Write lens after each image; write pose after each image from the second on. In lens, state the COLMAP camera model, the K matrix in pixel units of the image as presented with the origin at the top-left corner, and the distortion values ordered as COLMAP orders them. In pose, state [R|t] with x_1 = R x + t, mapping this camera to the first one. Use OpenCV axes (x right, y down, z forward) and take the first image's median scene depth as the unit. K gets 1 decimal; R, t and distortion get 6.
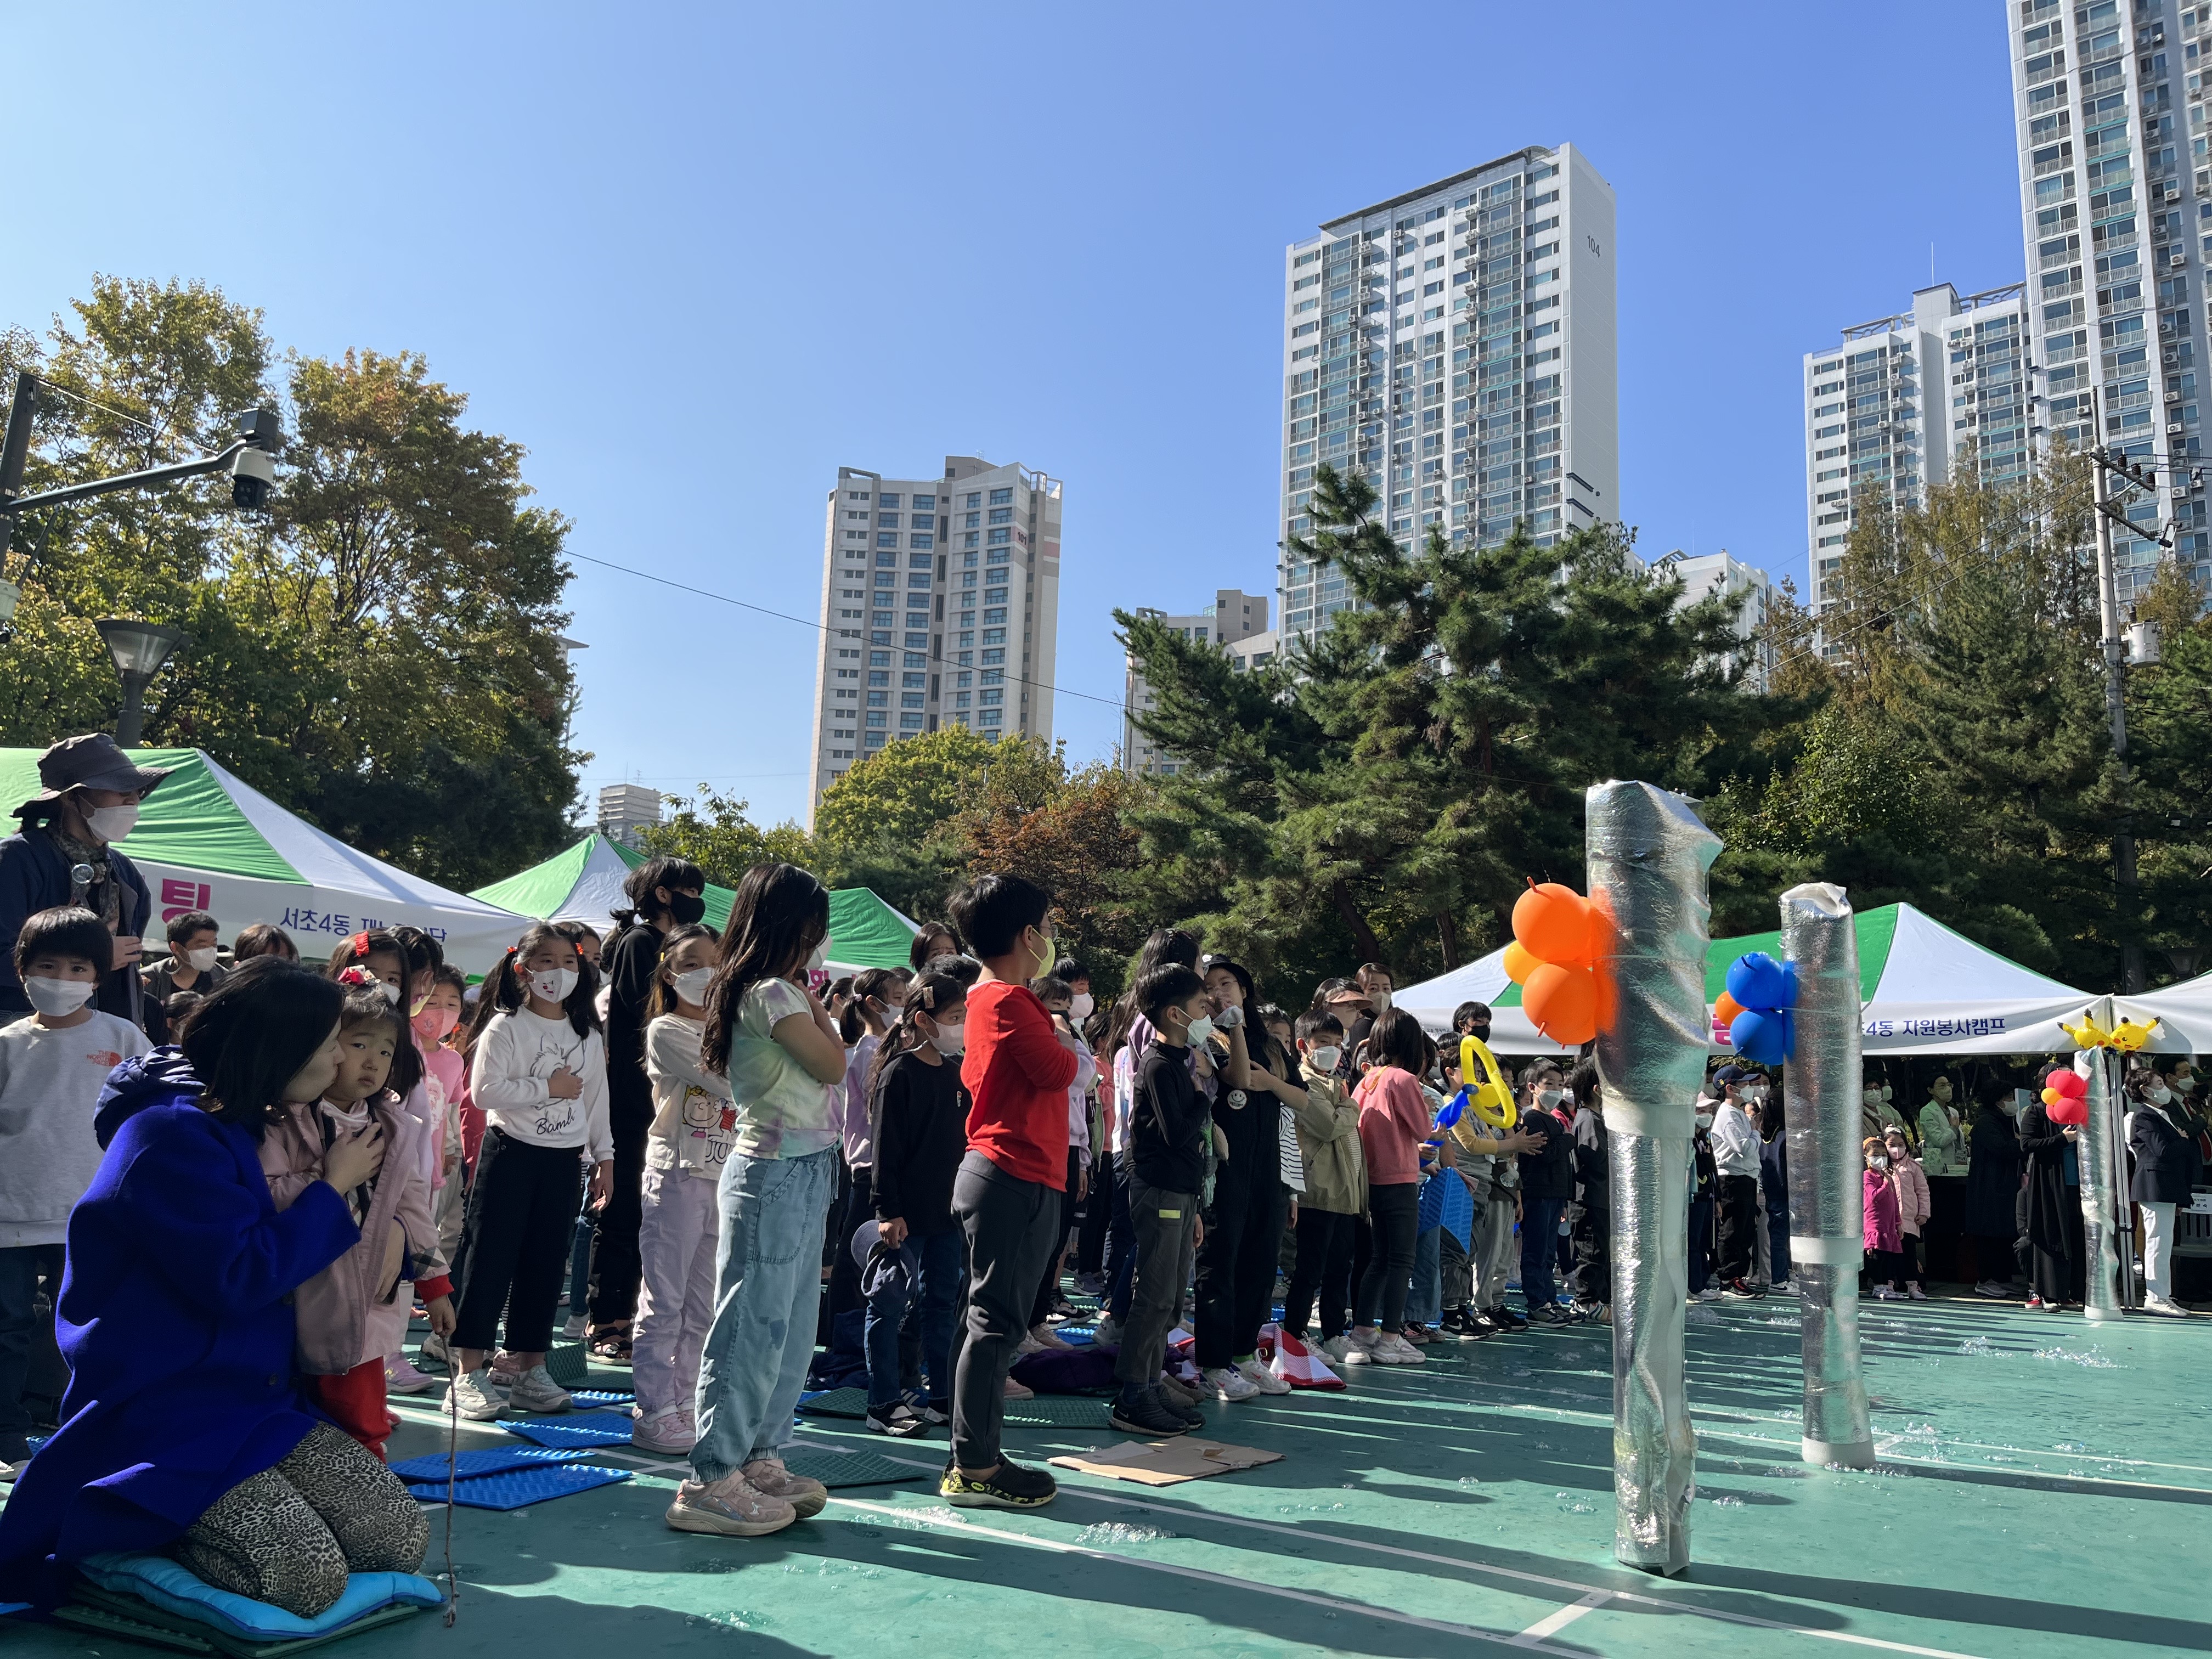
lens RADIAL K [[1642.1, 0, 1112.4], [0, 1642.1, 863.3], [0, 0, 1]] dist [0.034058, -0.051519]
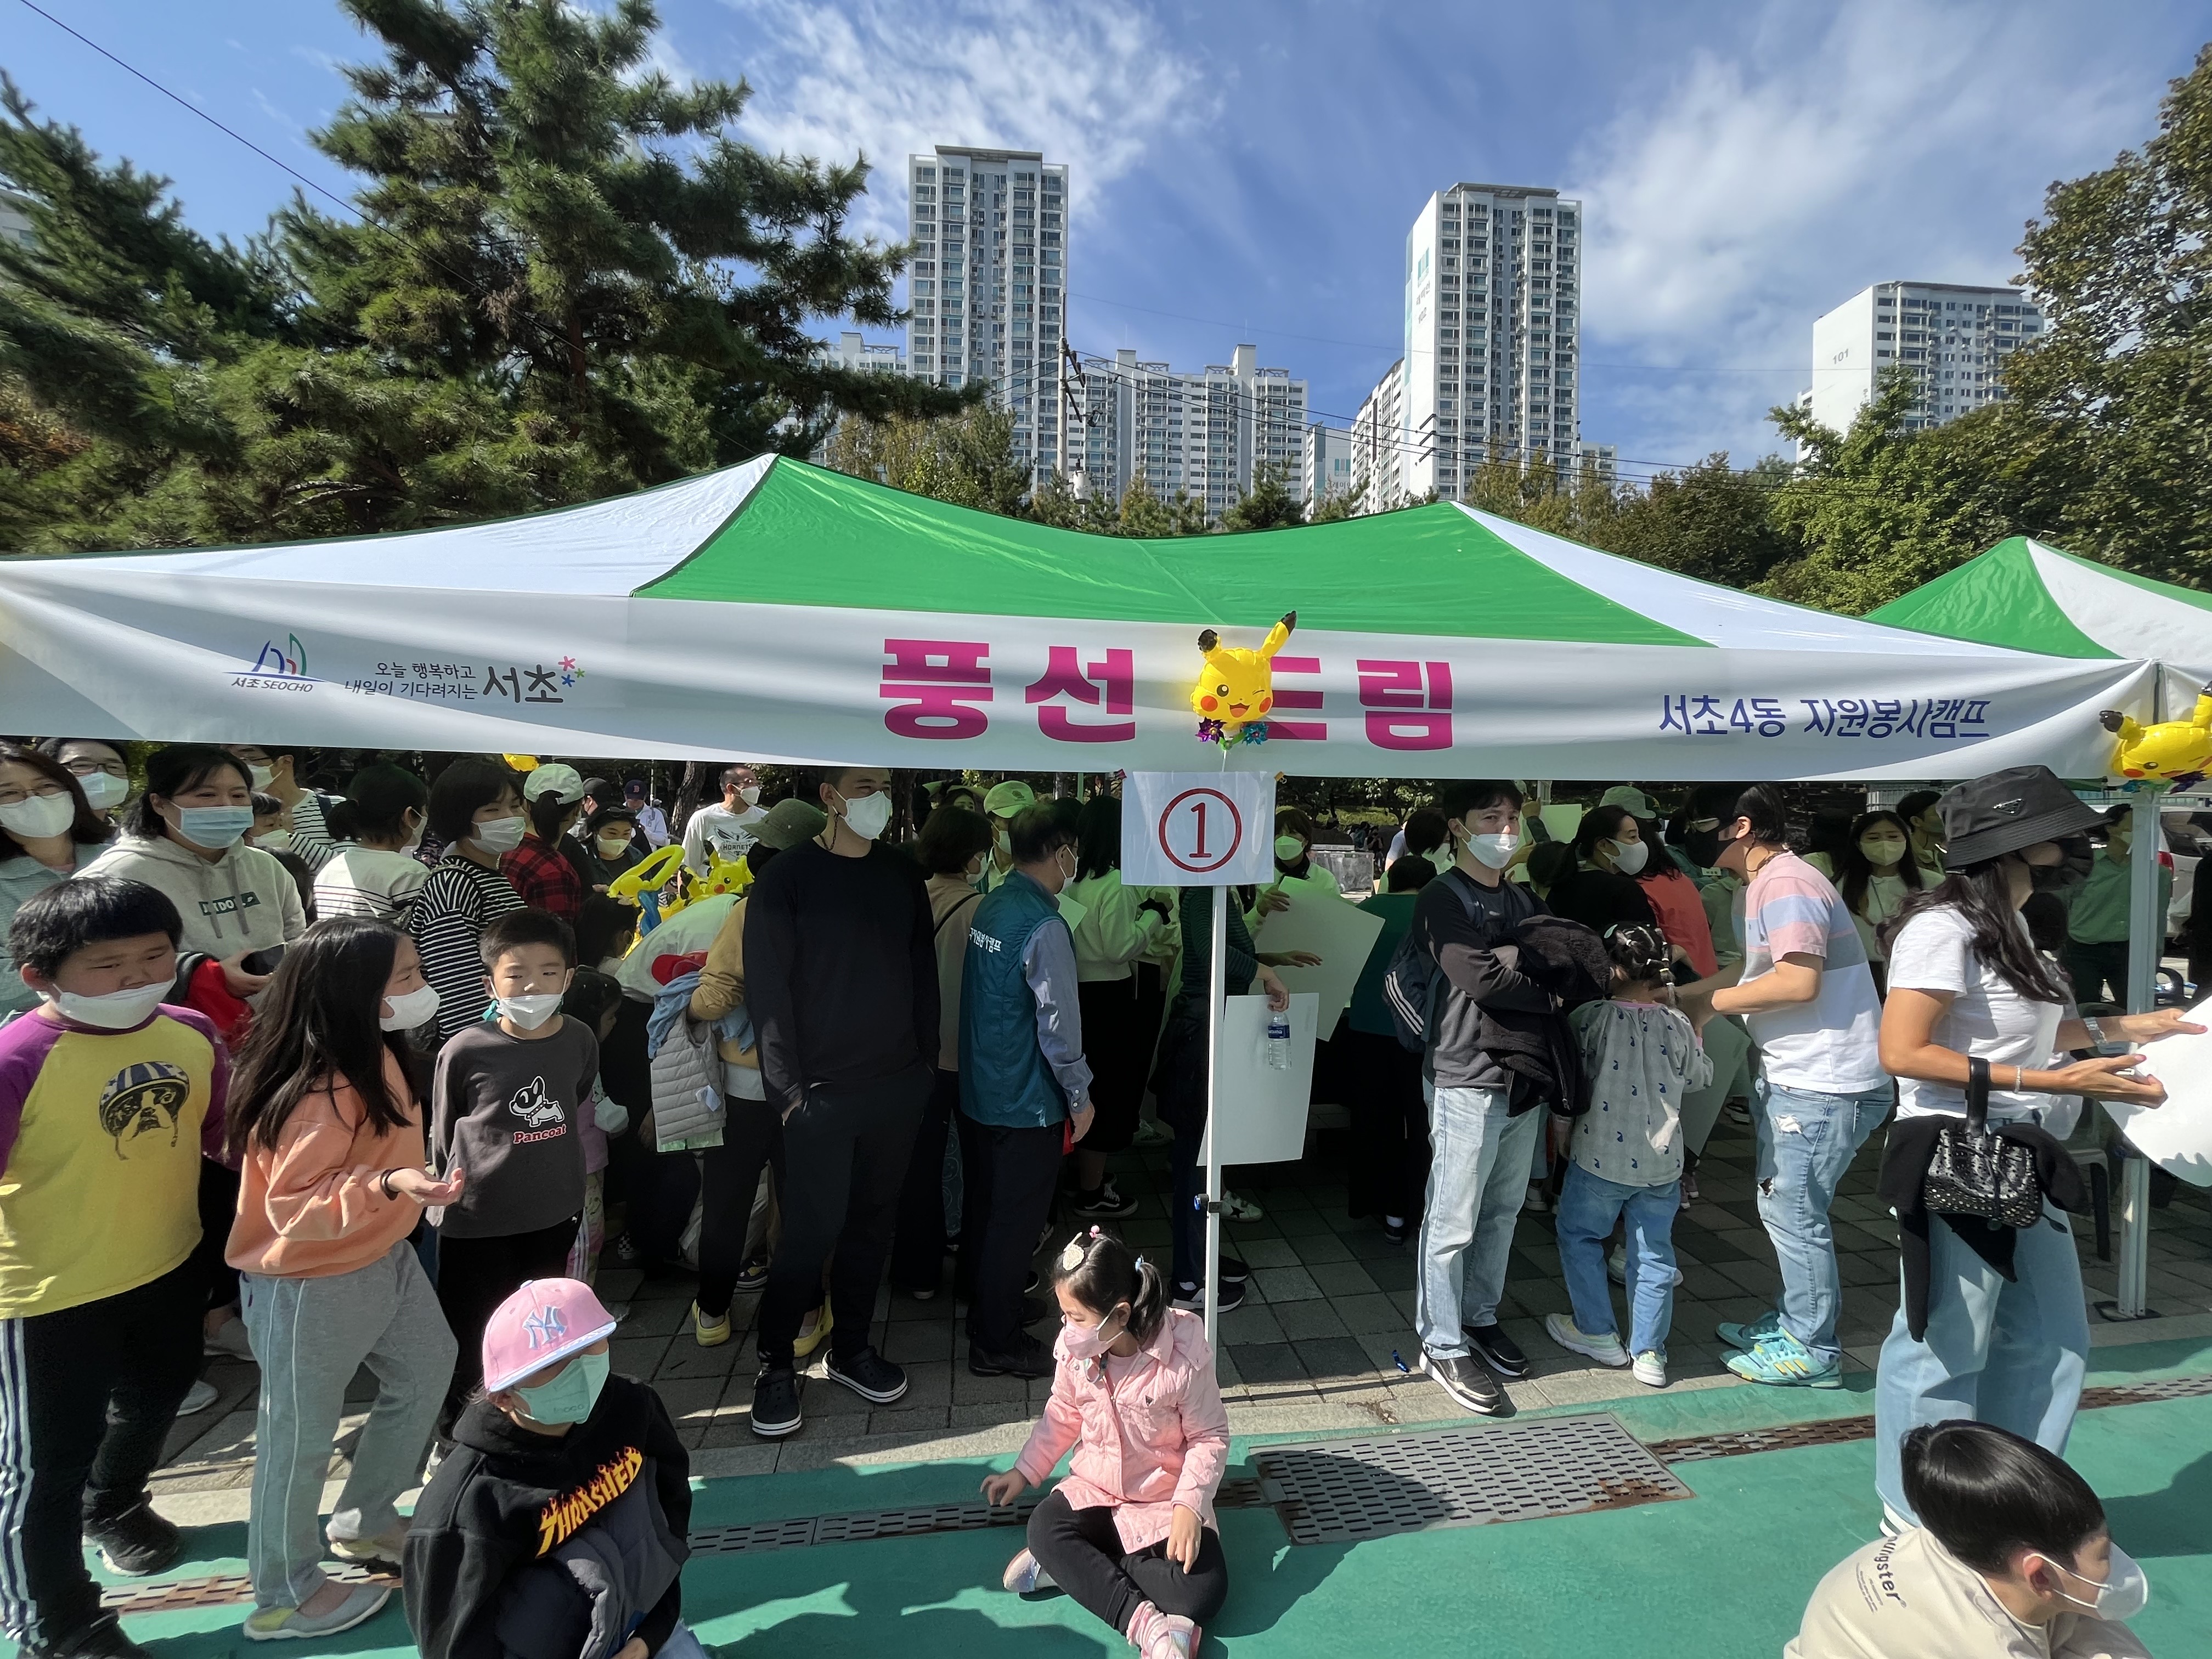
lens RADIAL K [[883.4, 0, 1106.0], [0, 883.4, 829.5], [0, 0, 1]] dist [-0.001451, 0.000106]
pose [[0.715489, -0.034492, 0.697772, 0.101777], [-0.100476, 0.983317, 0.151634, 0.054933], [-0.691361, -0.178601, 0.700087, 0.475418]]
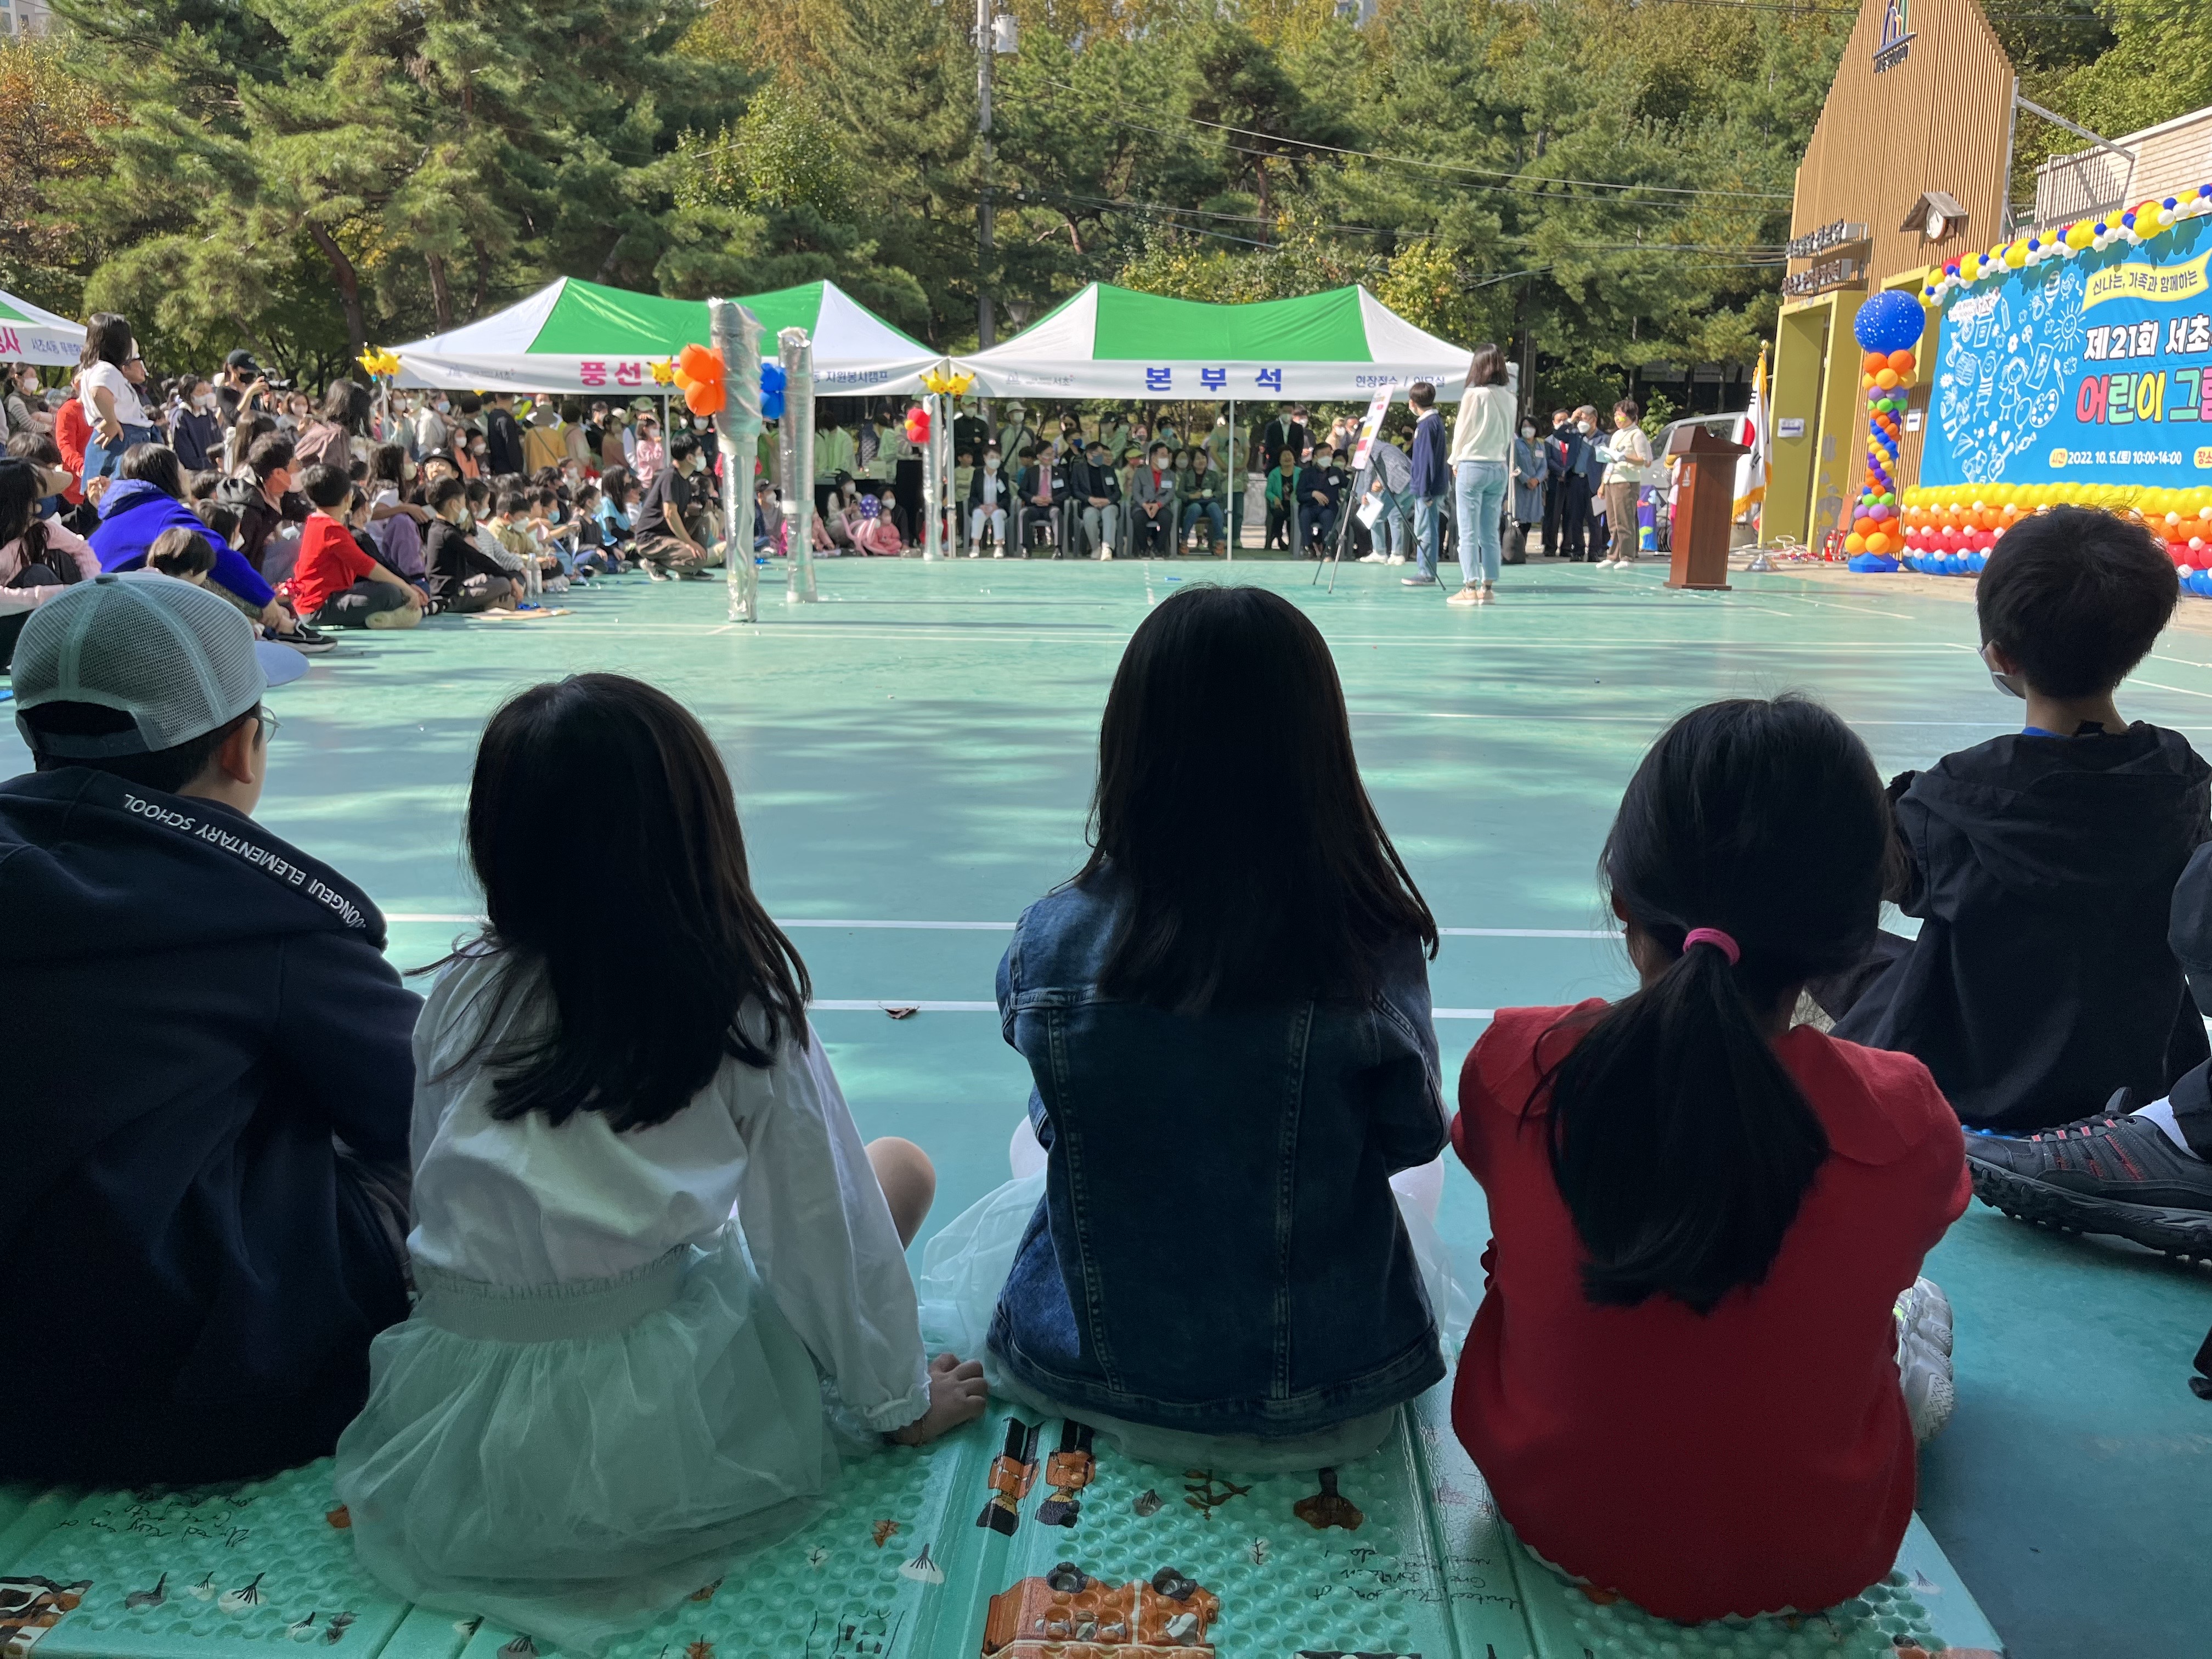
lens RADIAL K [[1664.3, 0, 1106.0], [0, 1664.3, 829.5], [0, 0, 1]] dist [0.044438, -0.084100]
pose [[0.820497, -0.144552, 0.553073, -0.095456], [-0.073273, 0.932926, 0.352534, -0.032306], [-0.566936, -0.329778, 0.754871, -0.191880]]
